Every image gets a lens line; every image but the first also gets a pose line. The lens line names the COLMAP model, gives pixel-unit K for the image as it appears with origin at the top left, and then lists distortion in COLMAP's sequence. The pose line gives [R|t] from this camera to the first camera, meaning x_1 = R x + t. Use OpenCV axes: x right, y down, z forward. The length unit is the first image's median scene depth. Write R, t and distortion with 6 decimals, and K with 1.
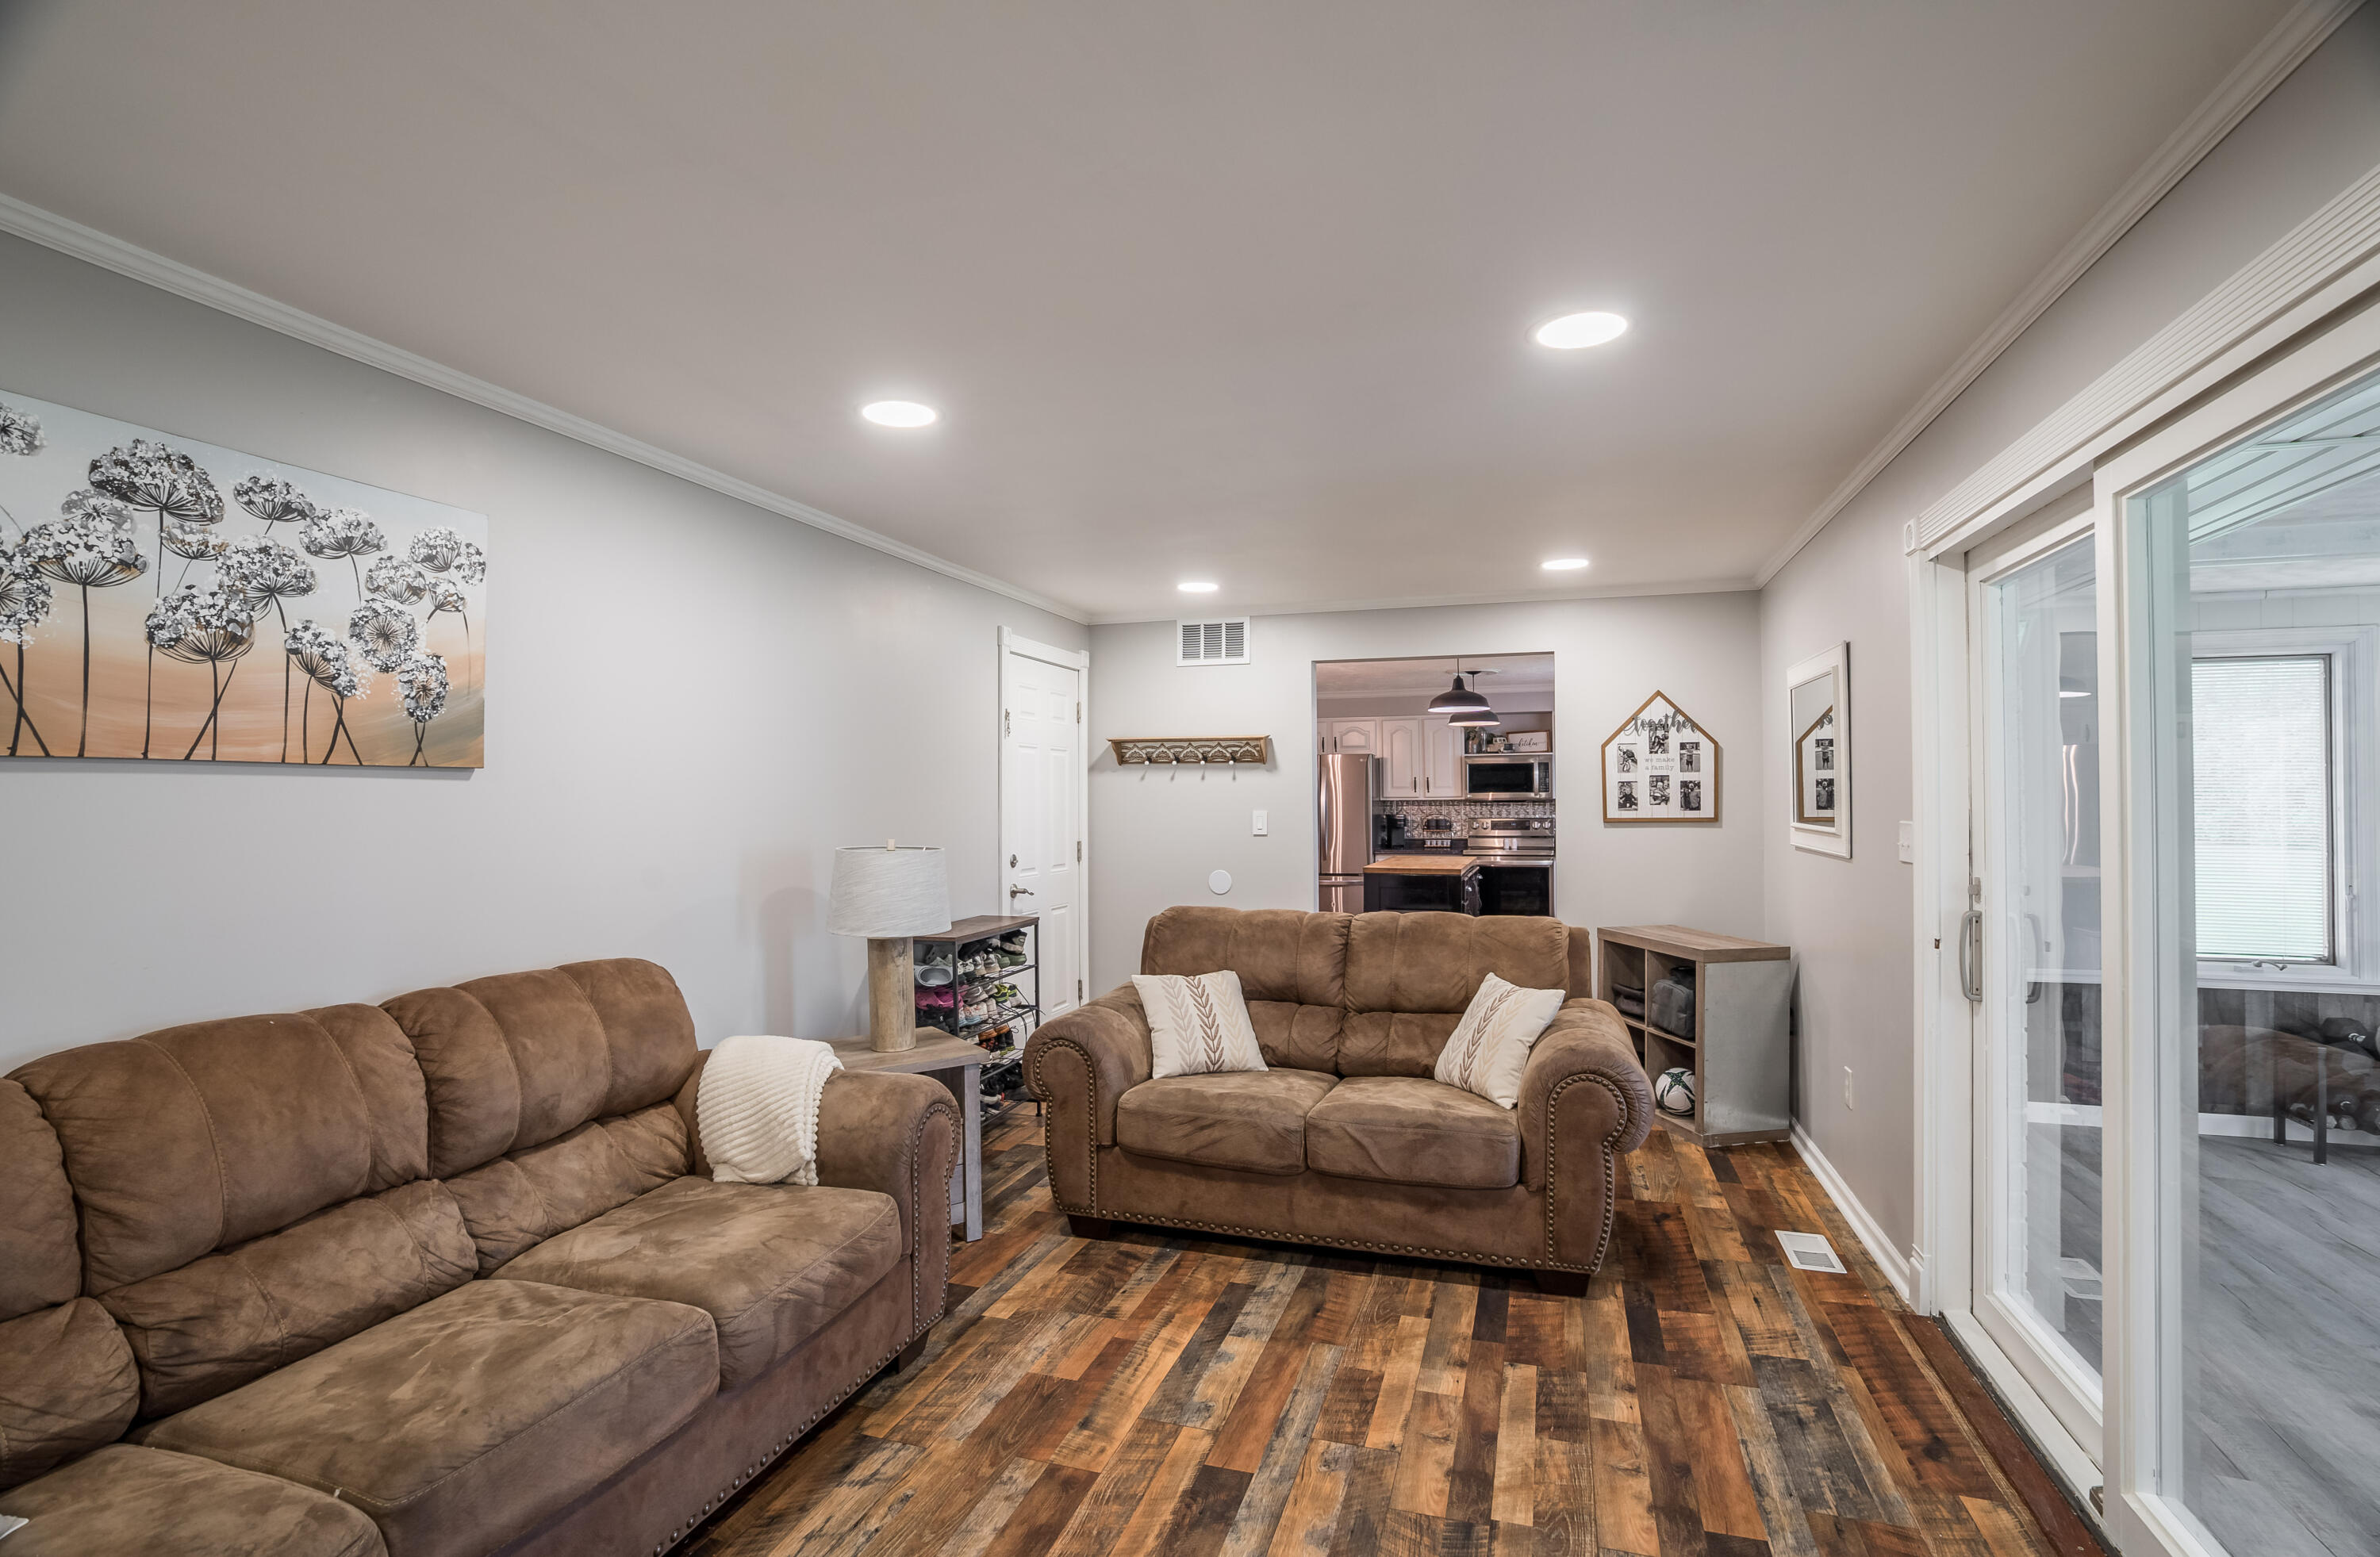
lens RADIAL K [[1147.2, 0, 1192.7], [0, 1147.2, 785.7], [0, 0, 1]] dist [-0.023562, 0.001121]
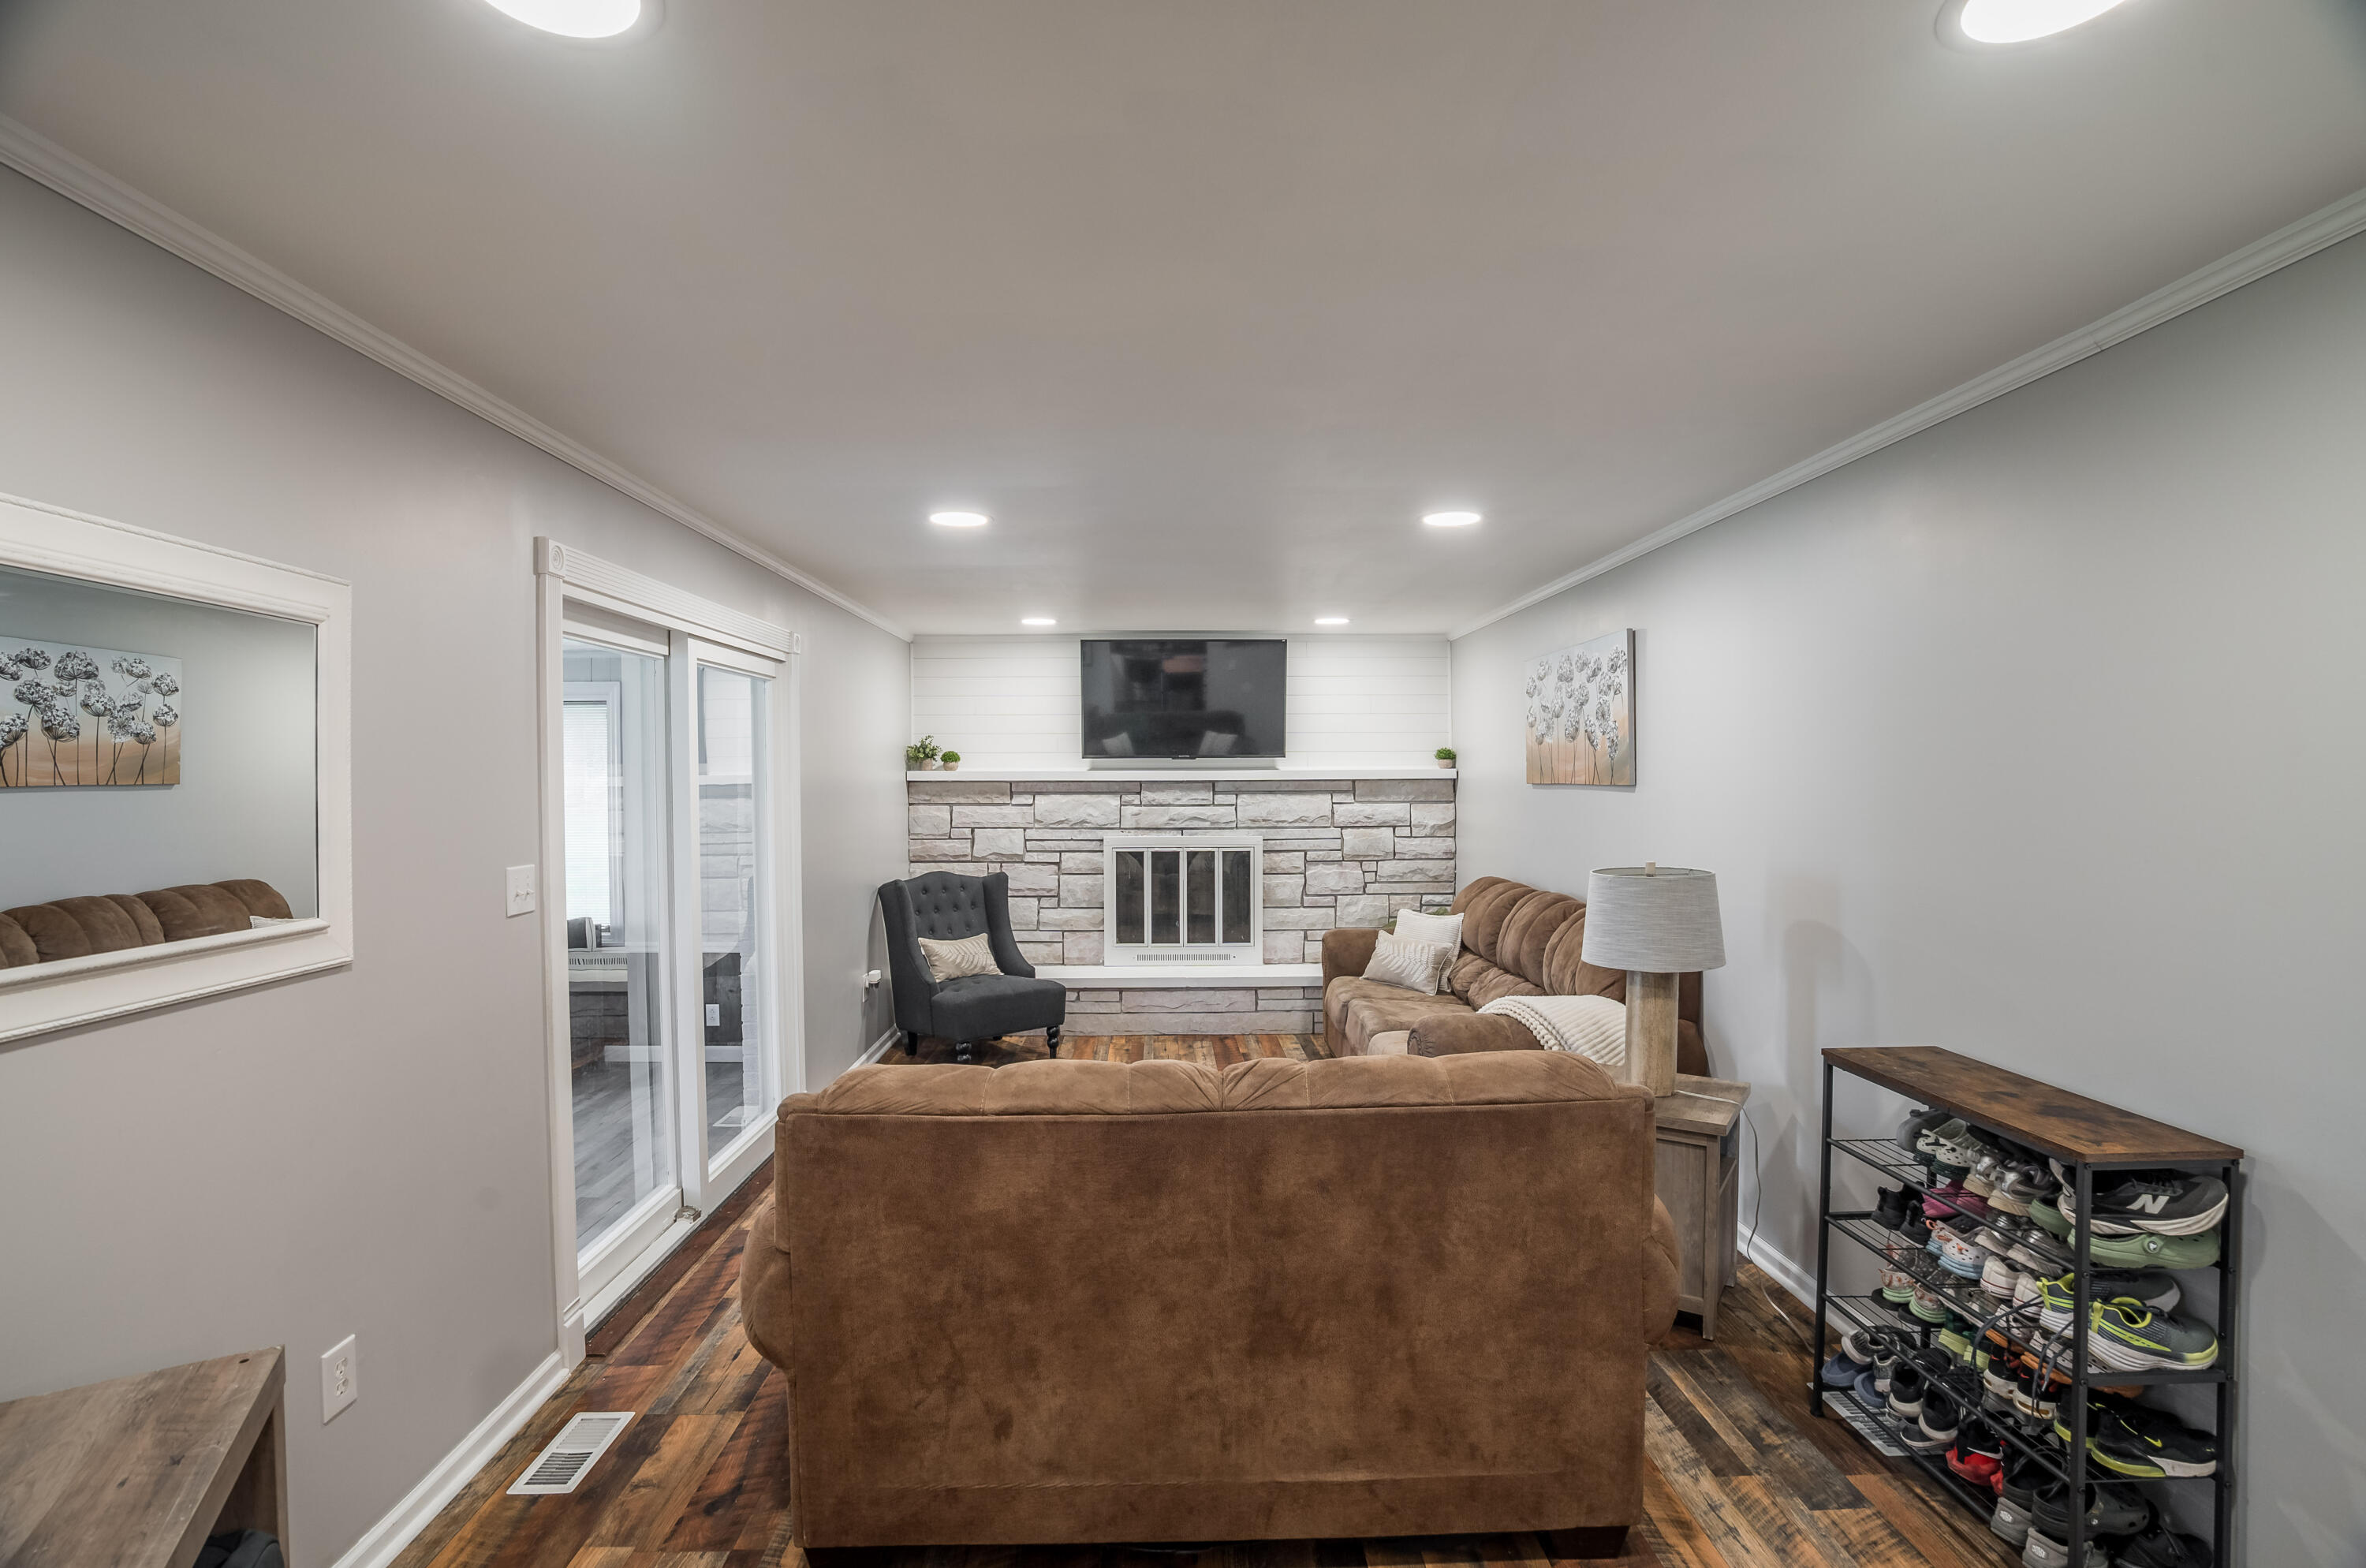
lens RADIAL K [[1137.2, 0, 1184.0], [0, 1137.2, 785.1], [0, 0, 1]] dist [-0.046787, 0.000636]
pose [[-0.945532, 0.012294, -0.325297, 0.210067], [0.015996, 0.999834, -0.008708, -0.007629], [0.325136, -0.013437, -0.945572, 0.968710]]
